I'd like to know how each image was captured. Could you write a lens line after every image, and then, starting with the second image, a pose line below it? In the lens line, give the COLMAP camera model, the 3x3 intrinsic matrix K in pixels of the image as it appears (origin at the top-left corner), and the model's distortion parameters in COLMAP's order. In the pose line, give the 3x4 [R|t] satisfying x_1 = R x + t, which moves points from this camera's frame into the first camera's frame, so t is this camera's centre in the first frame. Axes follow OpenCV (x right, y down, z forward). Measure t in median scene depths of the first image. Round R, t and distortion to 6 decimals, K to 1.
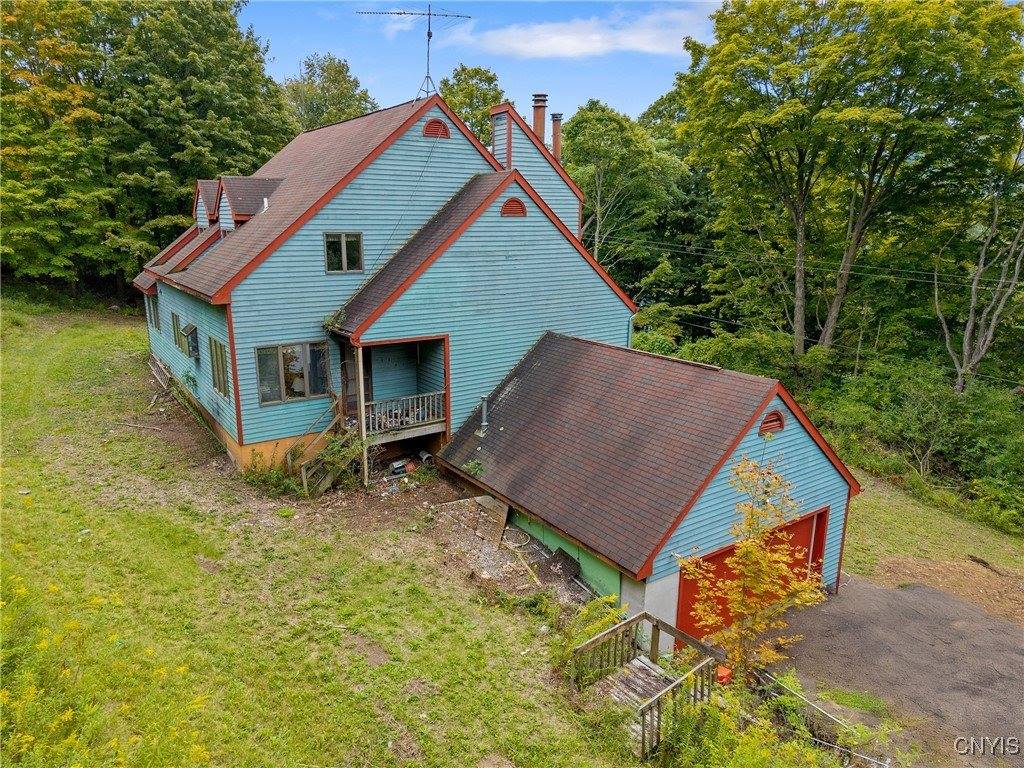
lens RADIAL K [[693.0, 0, 515.8], [0, 693.0, 384.5], [0, 0, 1]] dist [0.013468, -0.007419]
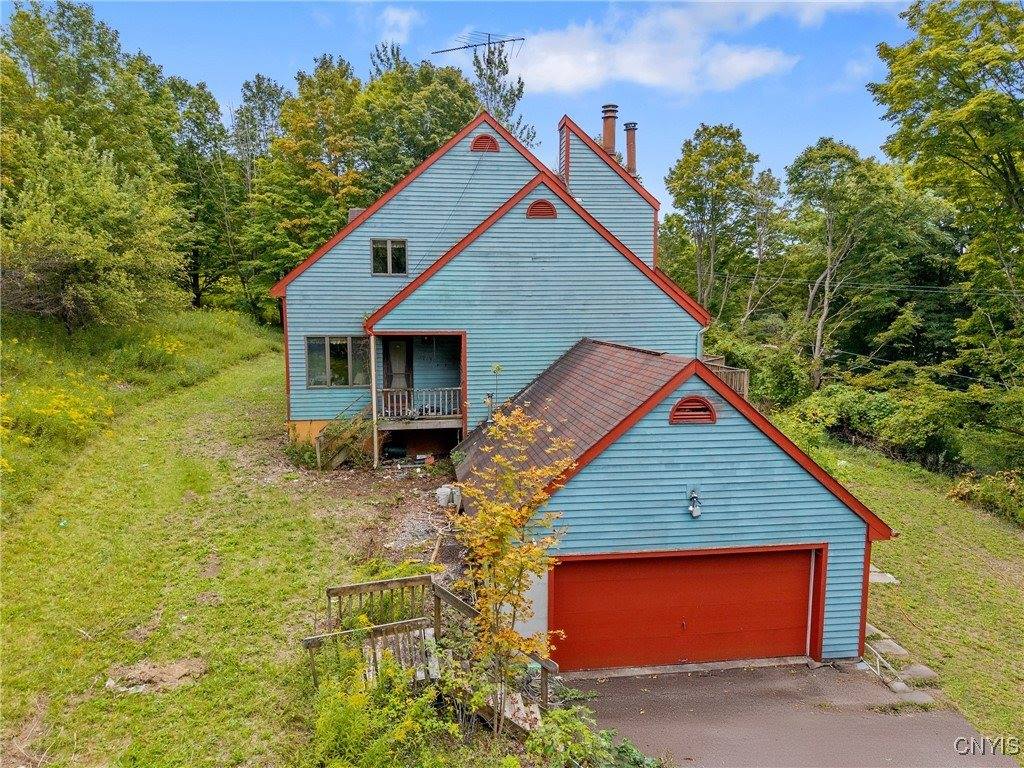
lens RADIAL K [[693.0, 0, 512.1], [0, 693.0, 386.7], [0, 0, 1]] dist [0.013468, -0.007419]
pose [[0.889767, 0.045998, -0.454092, 0.426544], [-0.099723, 0.990463, -0.095070, 0.097687], [0.445388, 0.129874, 0.885868, 0.128373]]
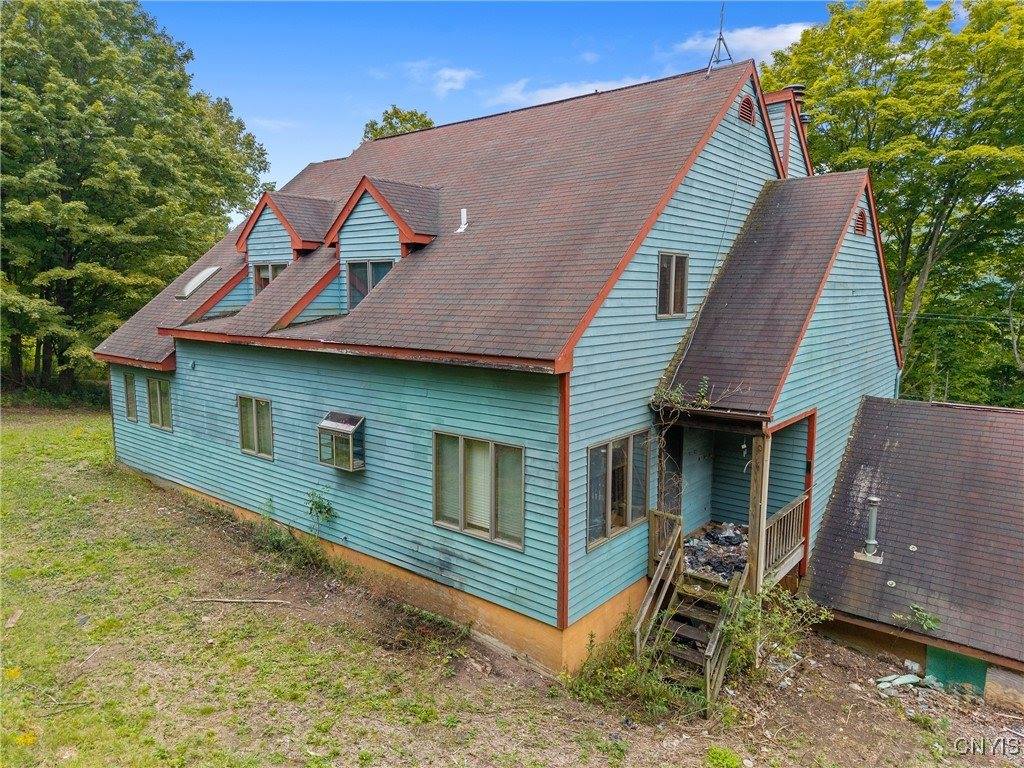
lens RADIAL K [[693.0, 0, 510.9], [0, 693.0, 382.4], [0, 0, 1]] dist [0.013468, -0.007419]
pose [[0.961934, -0.040174, 0.270314, -0.541008], [0.067860, 0.993270, -0.093864, -0.053748], [-0.264724, 0.108635, 0.958186, 0.438658]]
